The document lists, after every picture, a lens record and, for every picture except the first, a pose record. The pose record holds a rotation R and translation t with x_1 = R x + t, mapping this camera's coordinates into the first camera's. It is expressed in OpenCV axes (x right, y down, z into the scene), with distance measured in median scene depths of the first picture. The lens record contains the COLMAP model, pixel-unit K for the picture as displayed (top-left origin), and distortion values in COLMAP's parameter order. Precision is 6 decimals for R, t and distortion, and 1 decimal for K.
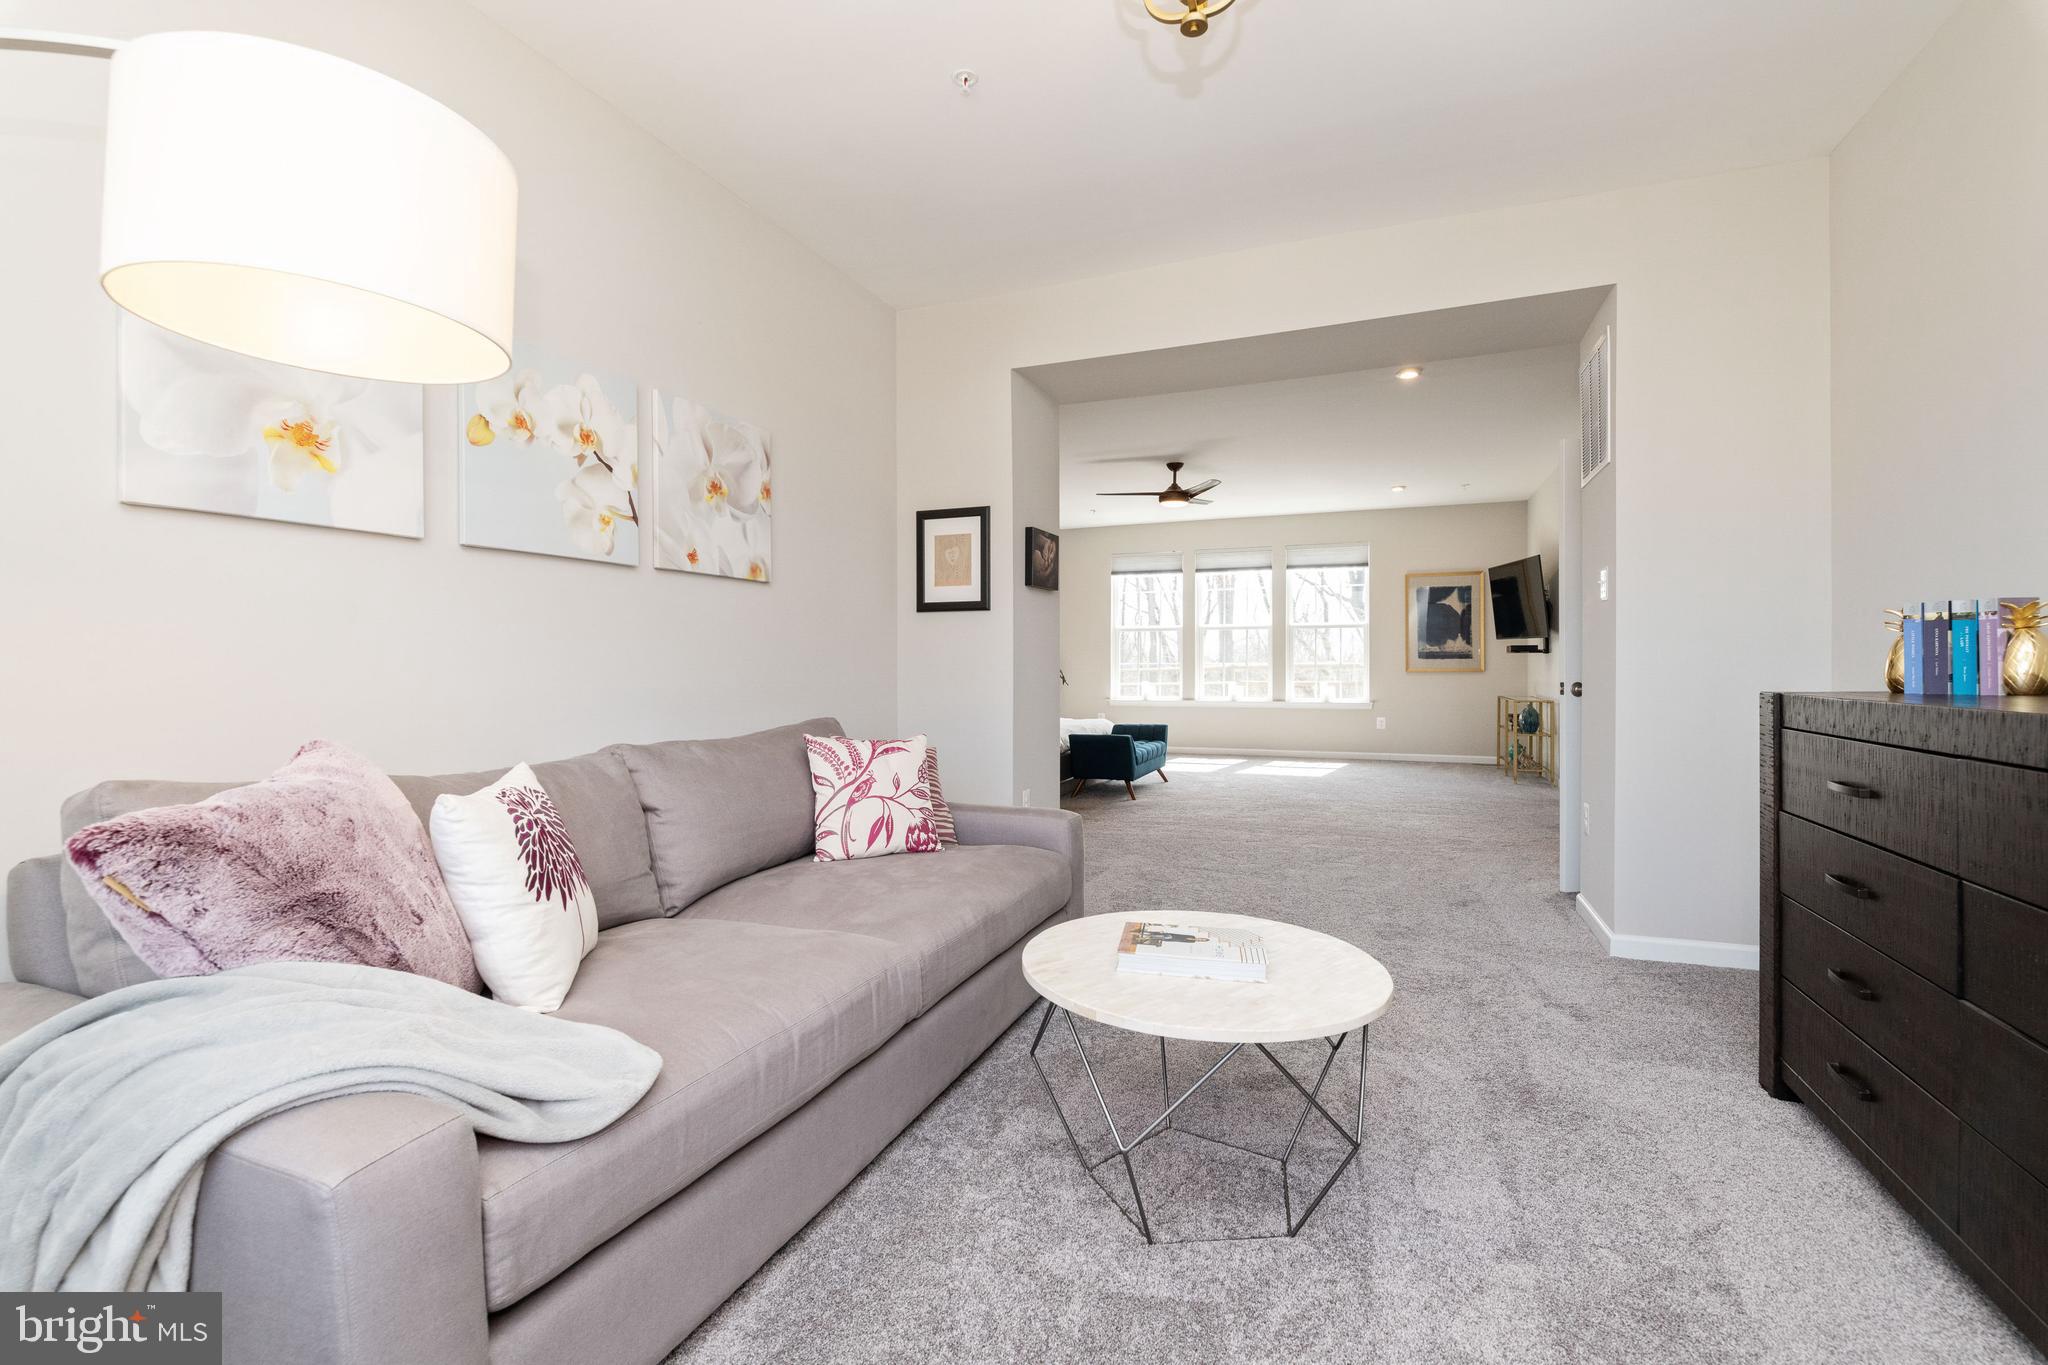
lens RADIAL K [[898.9, 0, 1027.4], [0, 898.9, 669.9], [0, 0, 1]] dist [-0.002122, -0.003413]
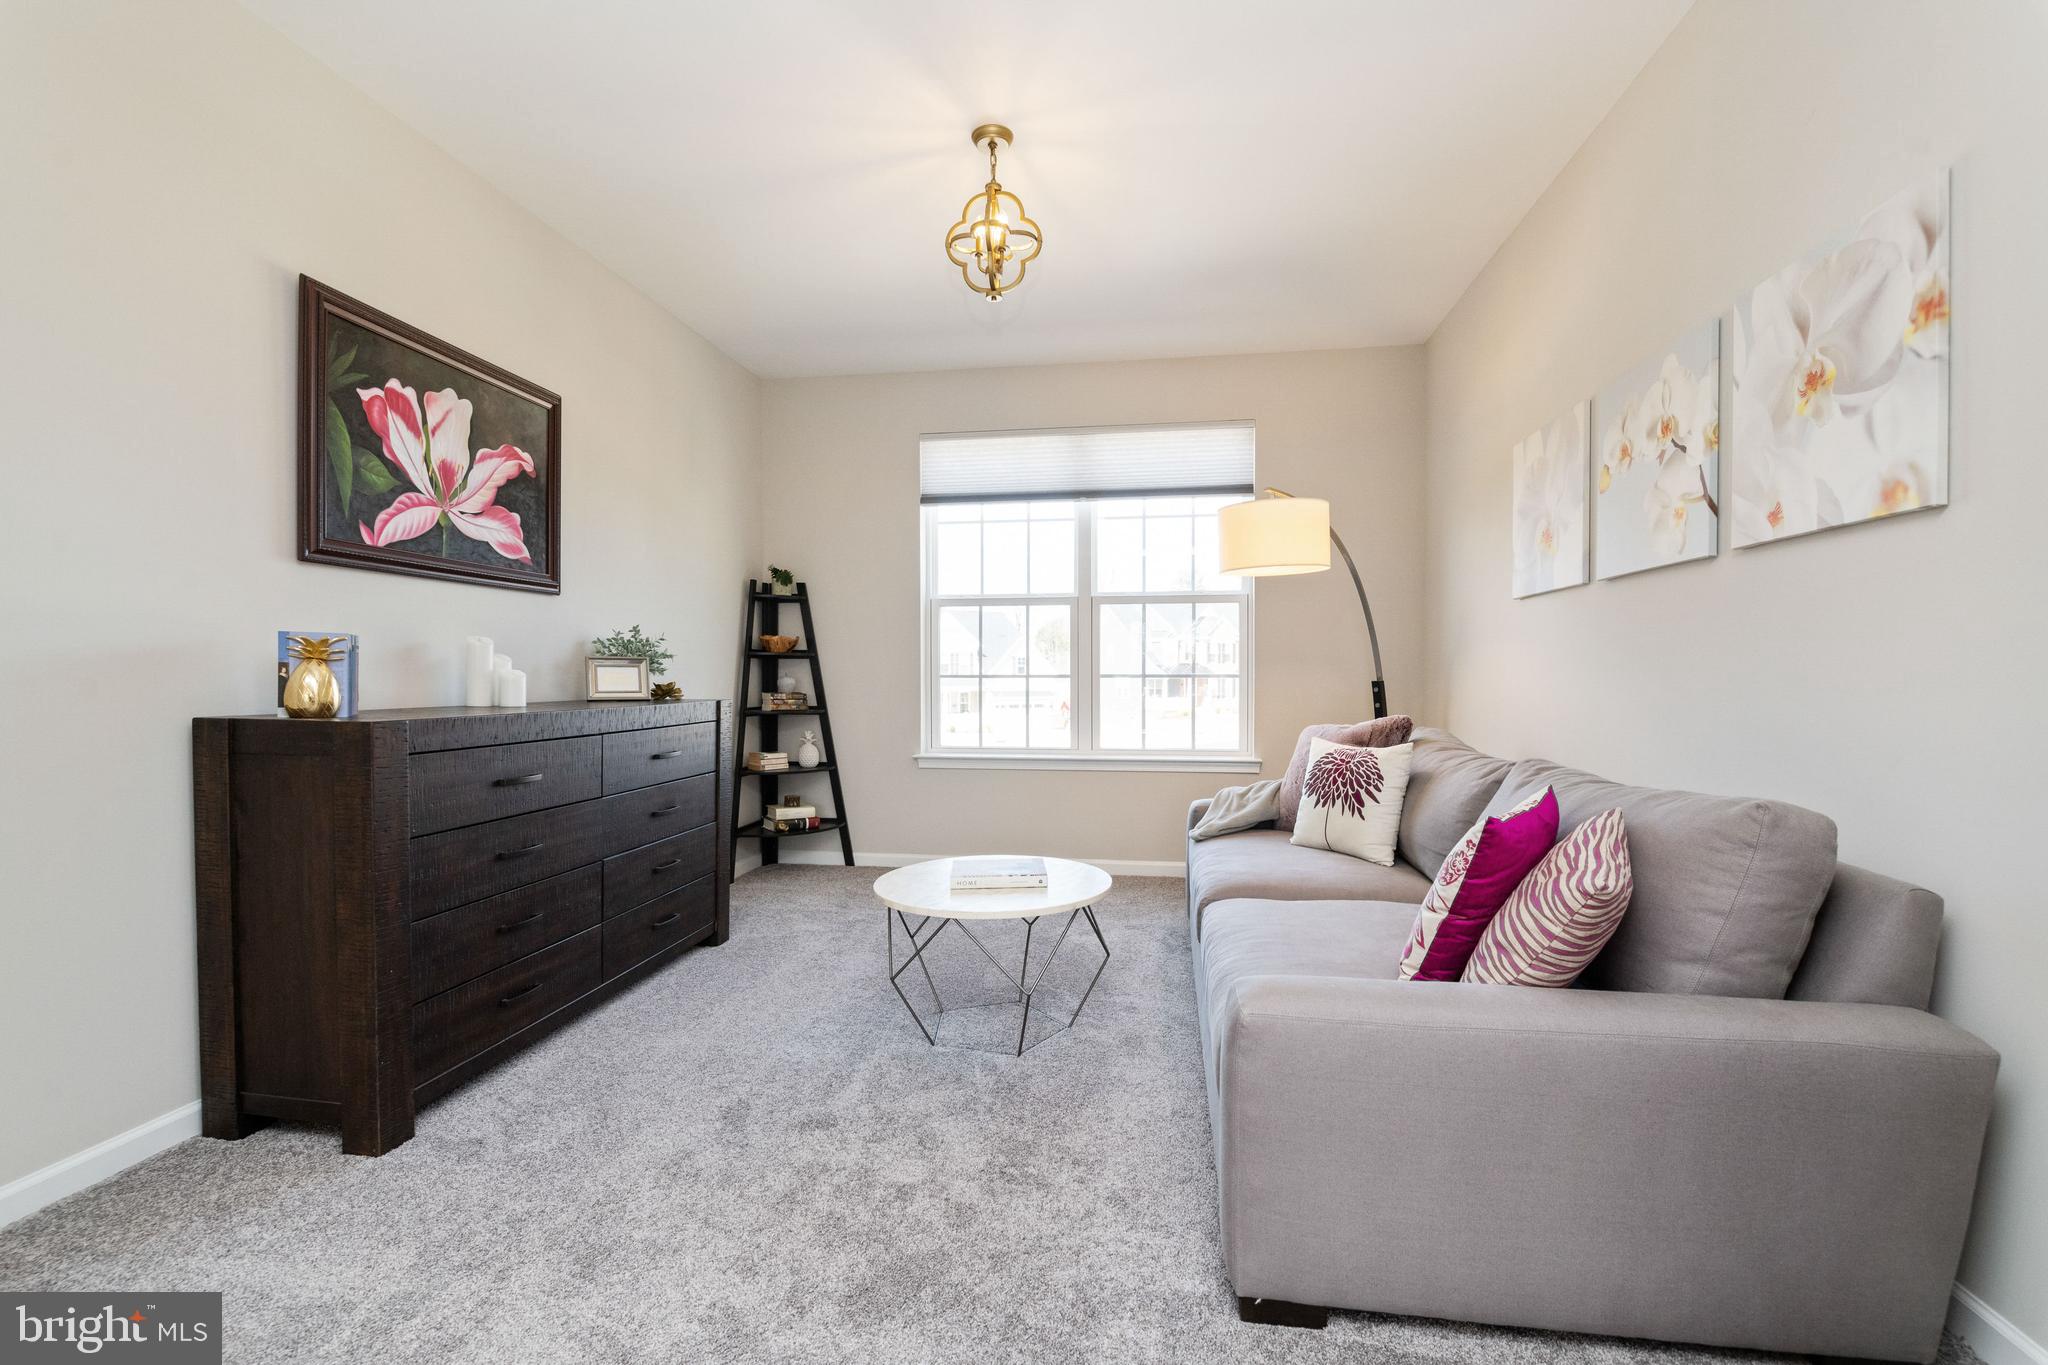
lens RADIAL K [[898.9, 0, 1023.7], [0, 898.9, 678.9], [0, 0, 1]] dist [-0.002122, -0.003413]
pose [[-0.972480, 0.002353, -0.232975, 0.280632], [0.000156, 0.999955, 0.009449, -0.015506], [0.232987, 0.009152, -0.972437, 1.429364]]
